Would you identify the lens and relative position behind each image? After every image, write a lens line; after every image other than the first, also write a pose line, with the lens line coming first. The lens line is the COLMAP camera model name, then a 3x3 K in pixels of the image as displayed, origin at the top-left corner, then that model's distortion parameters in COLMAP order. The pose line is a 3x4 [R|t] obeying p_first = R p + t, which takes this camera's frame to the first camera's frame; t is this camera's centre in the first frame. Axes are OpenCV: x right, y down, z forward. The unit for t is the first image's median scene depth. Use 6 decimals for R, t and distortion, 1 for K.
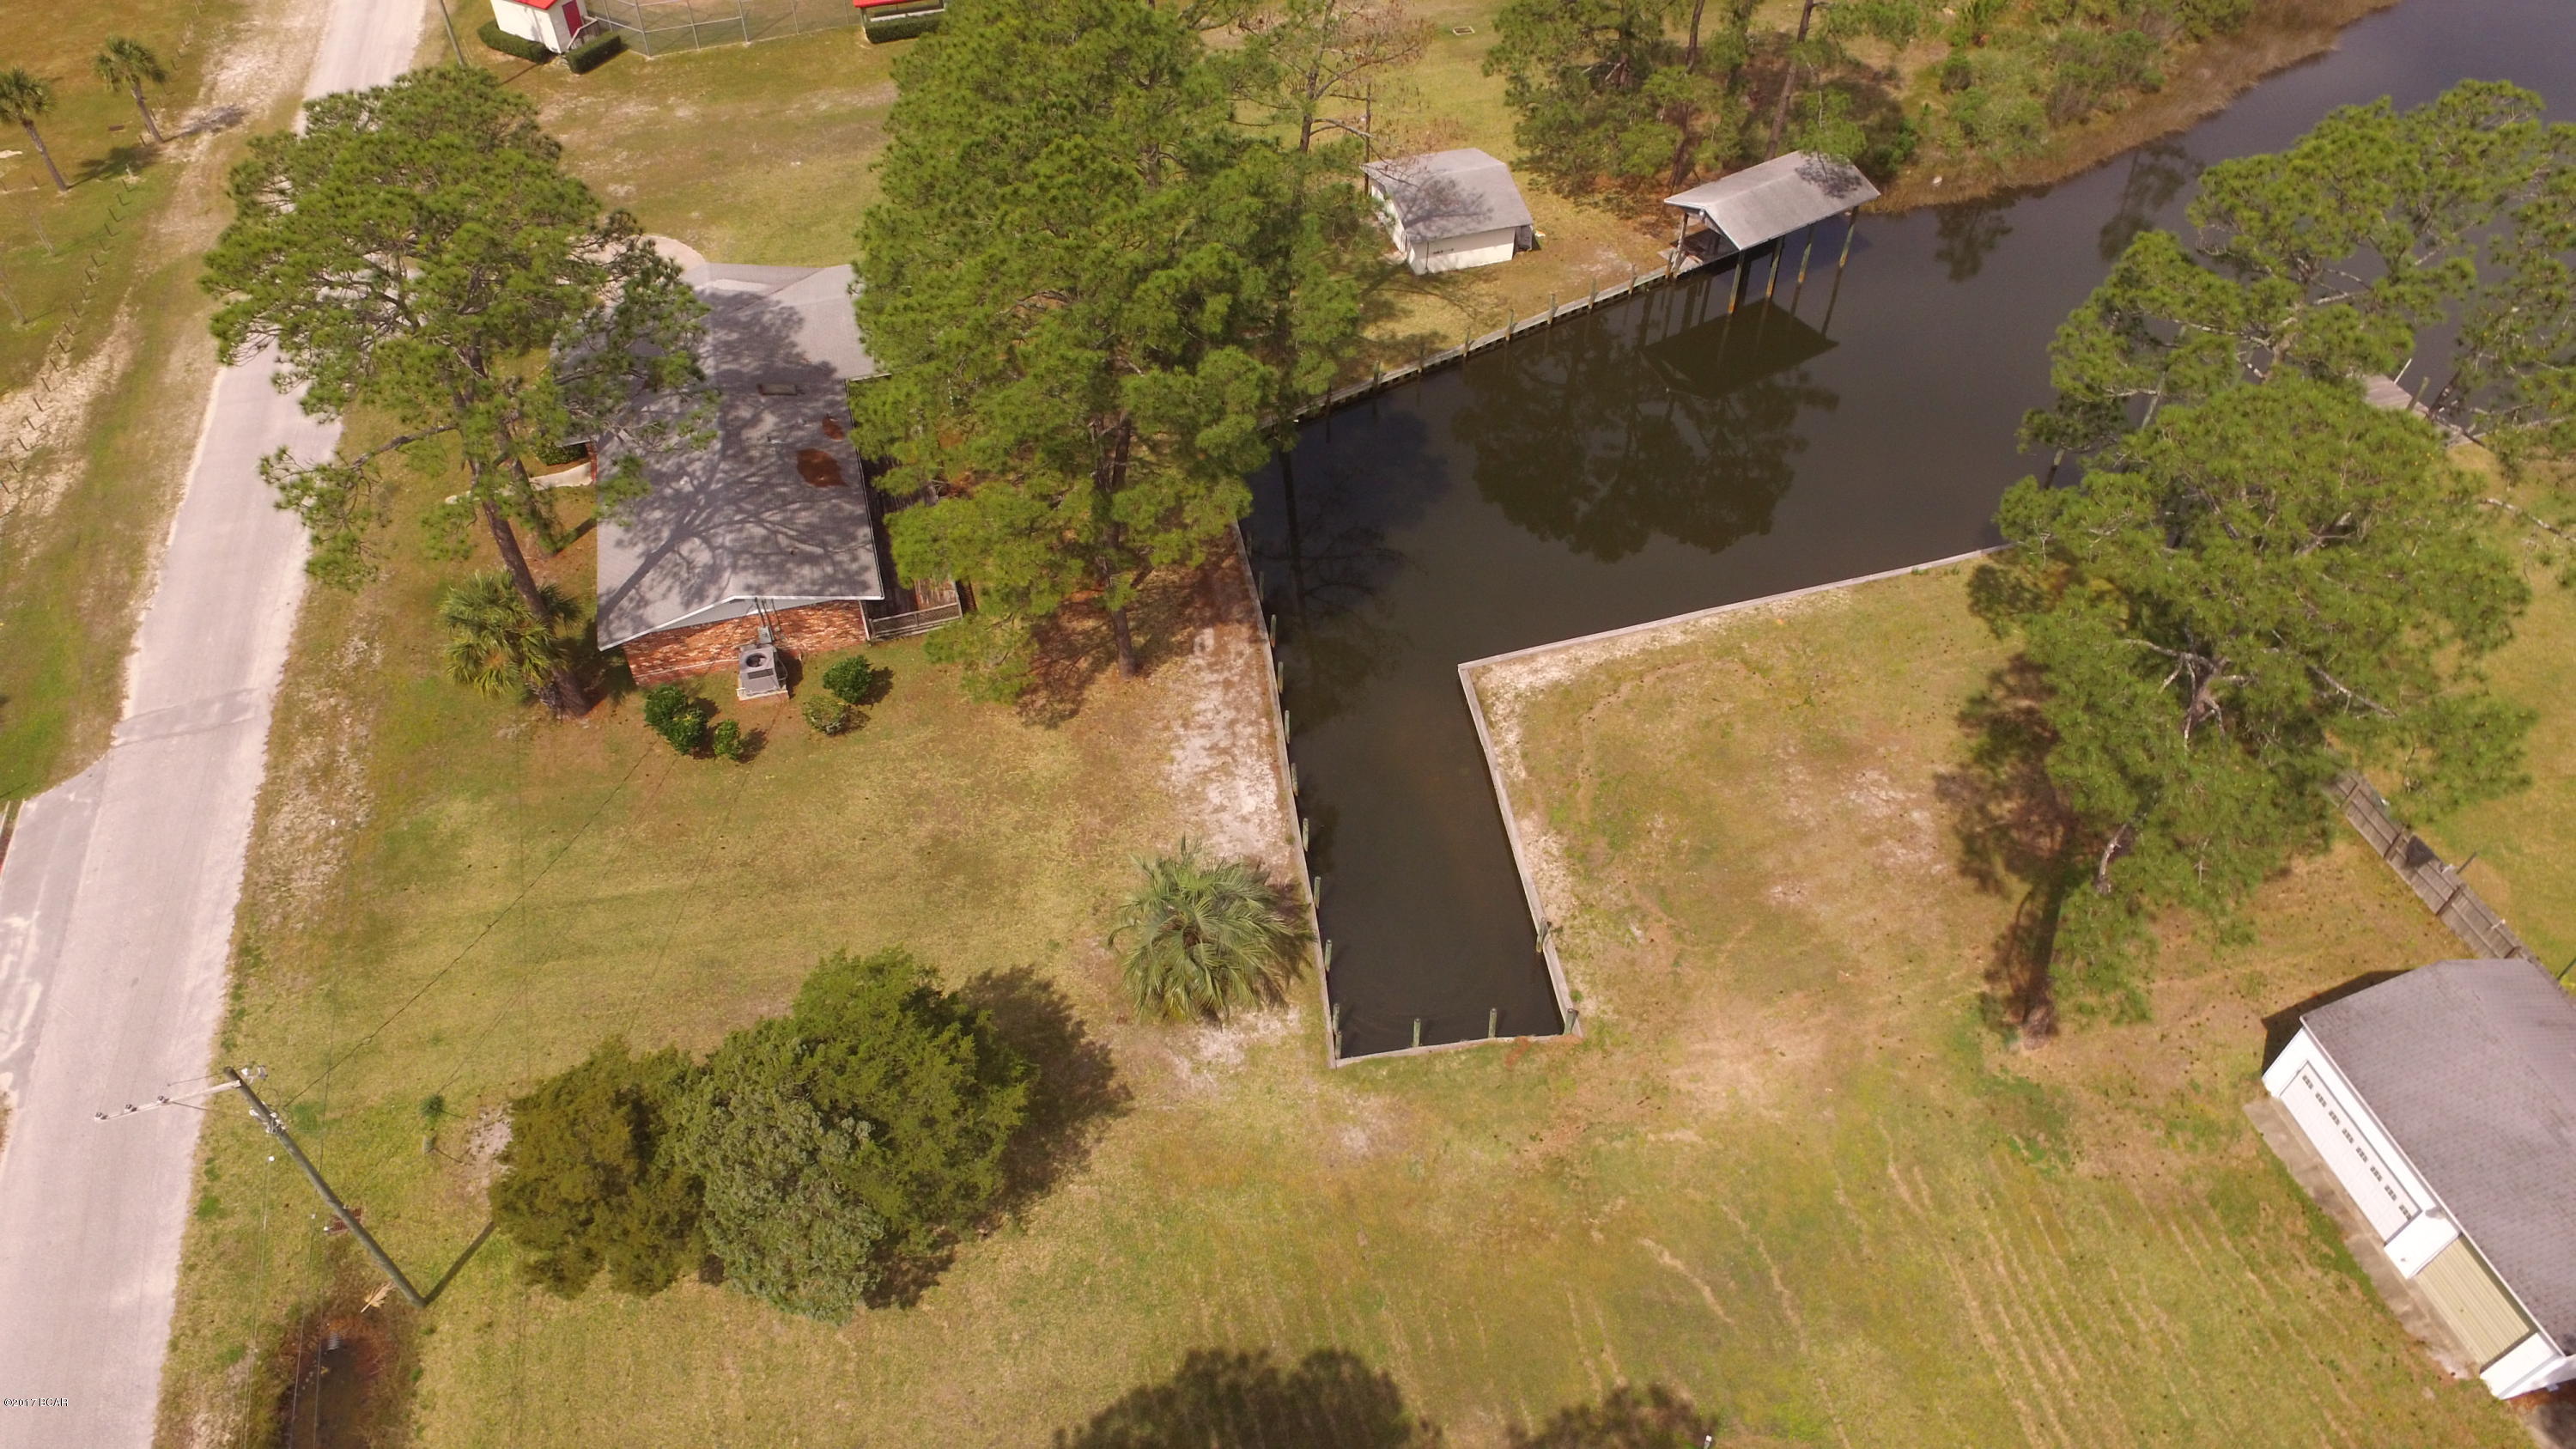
lens RADIAL K [[1697.3, 0, 1278.1], [0, 1697.3, 756.9], [0, 0, 1]] dist [-0.120357, 0.086009]
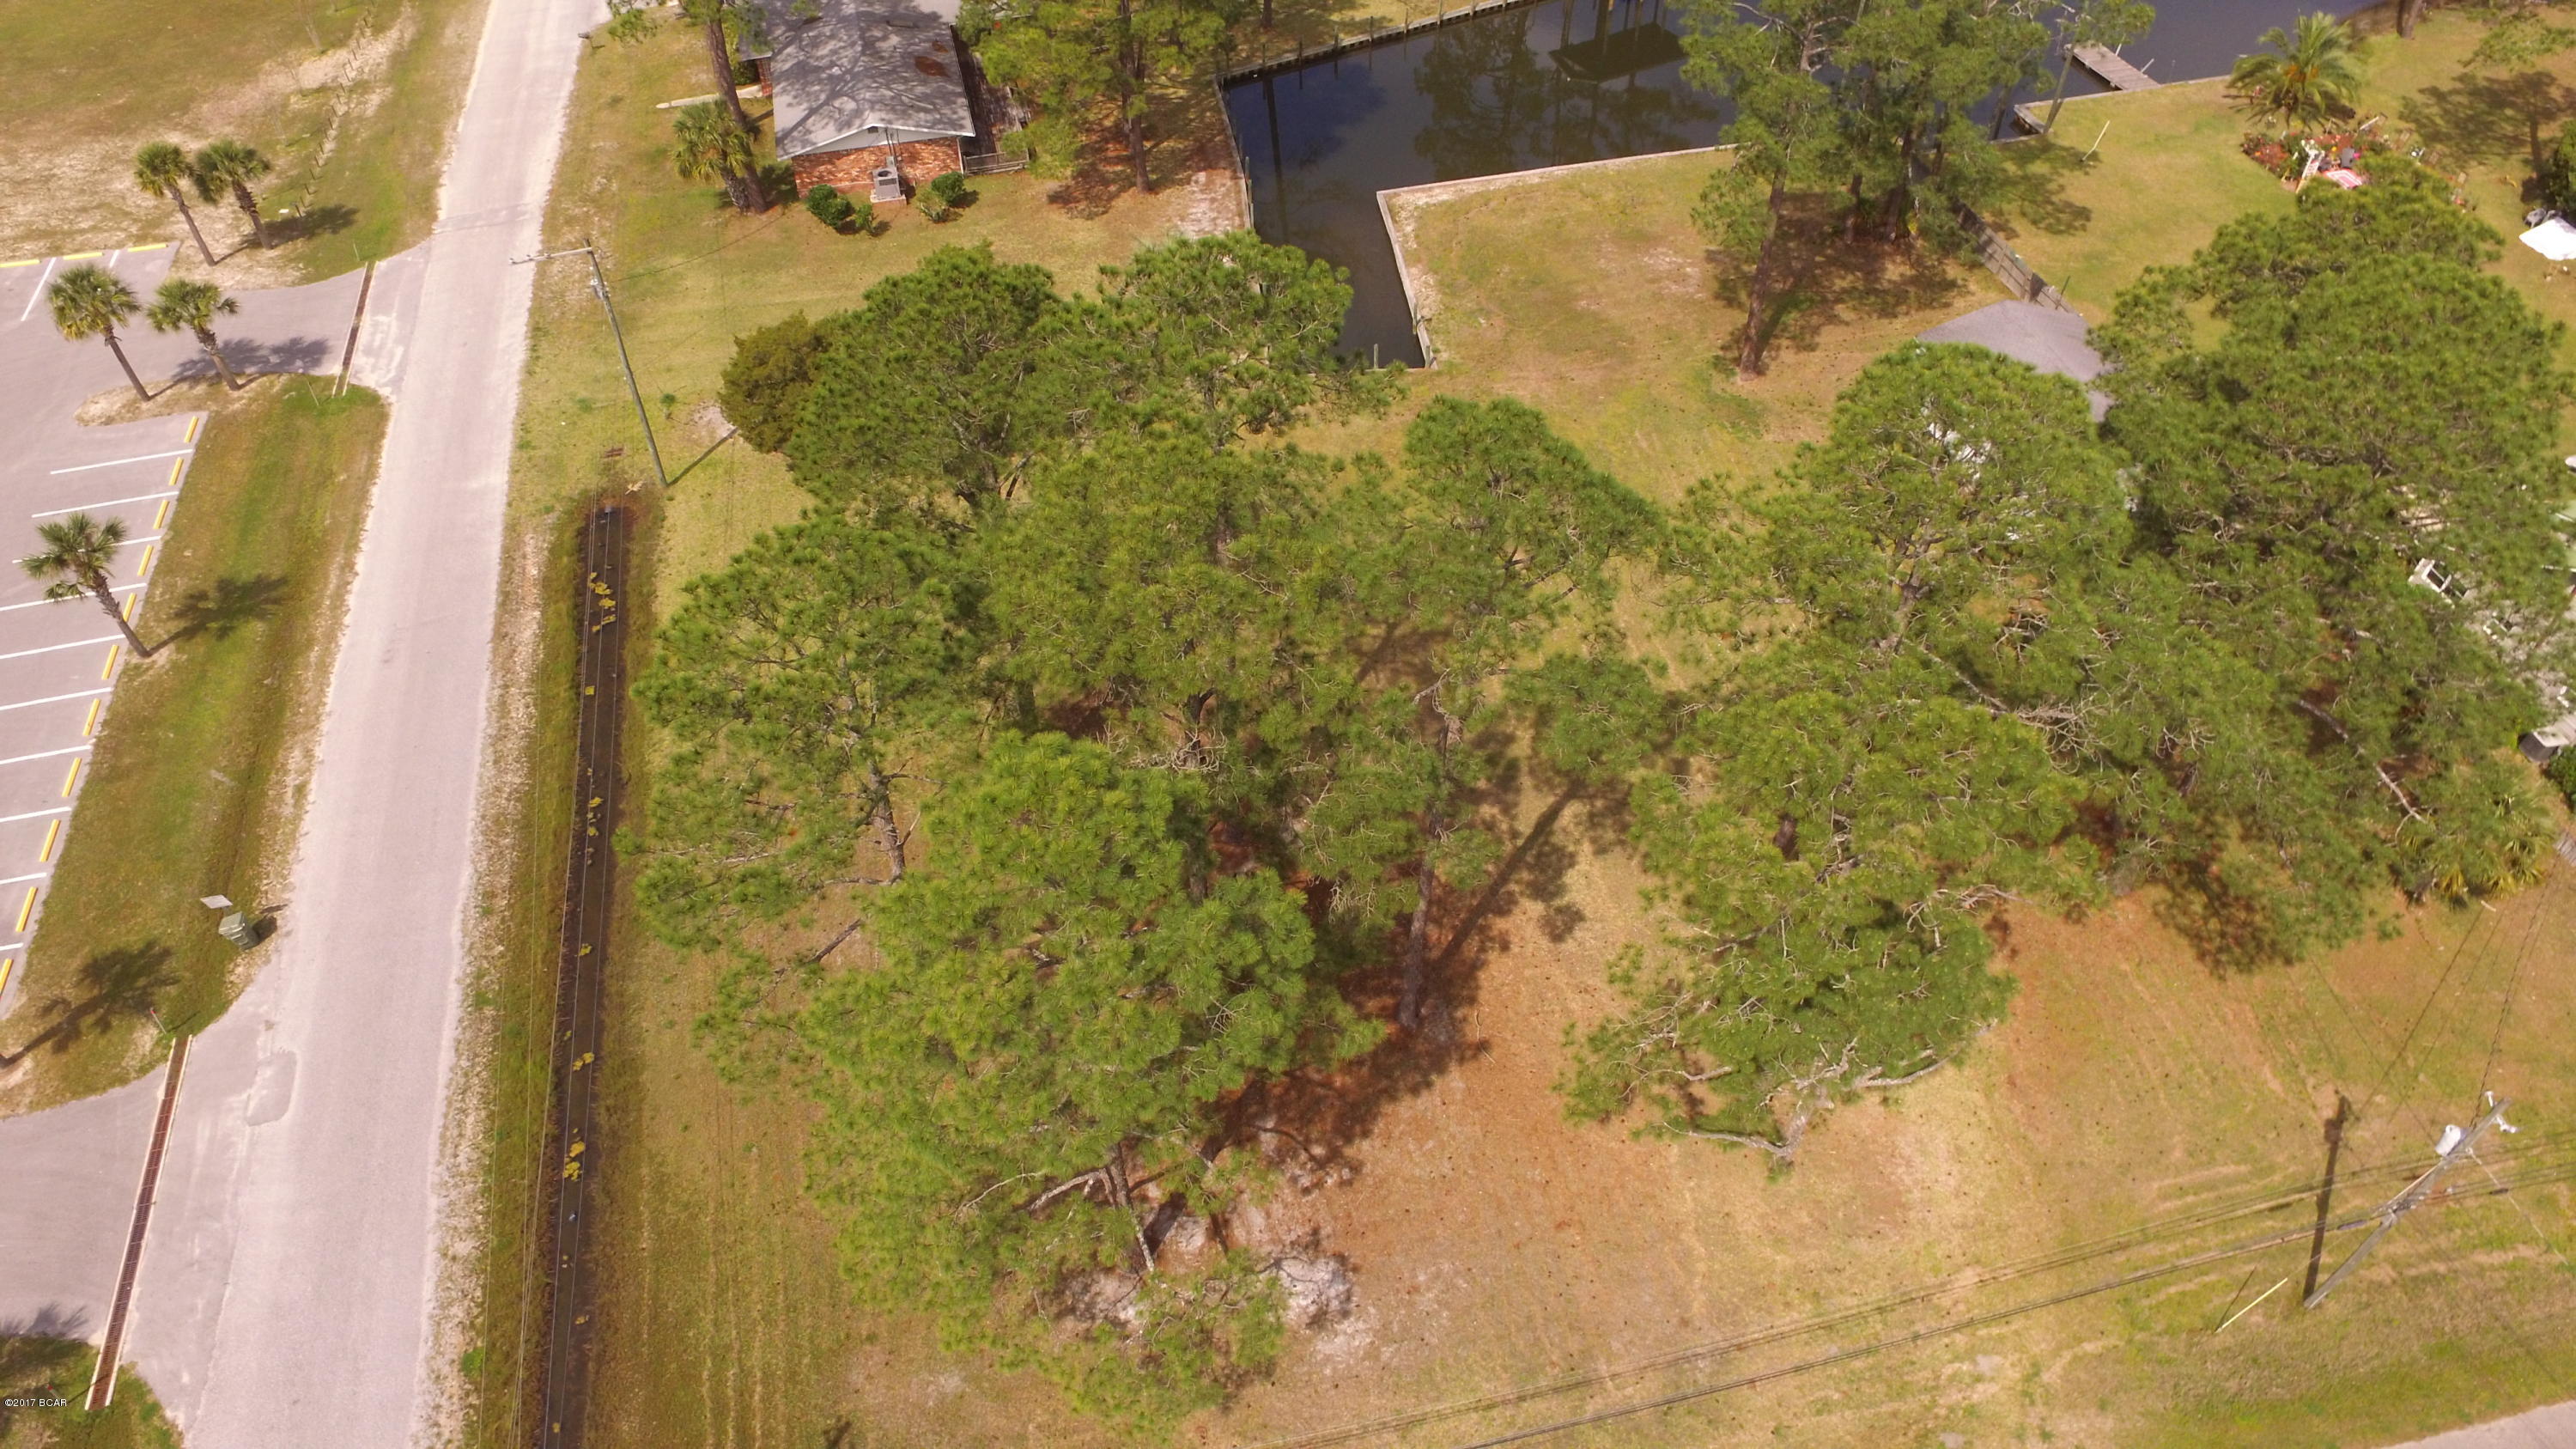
lens RADIAL K [[1697.3, 0, 1278.1], [0, 1697.3, 756.9], [0, 0, 1]] dist [-0.120357, 0.086009]
pose [[0.999265, 0.020927, -0.032110, 0.080576], [-0.021116, 0.999762, -0.005536, 0.436597], [0.031987, 0.006210, 0.999469, -0.406460]]
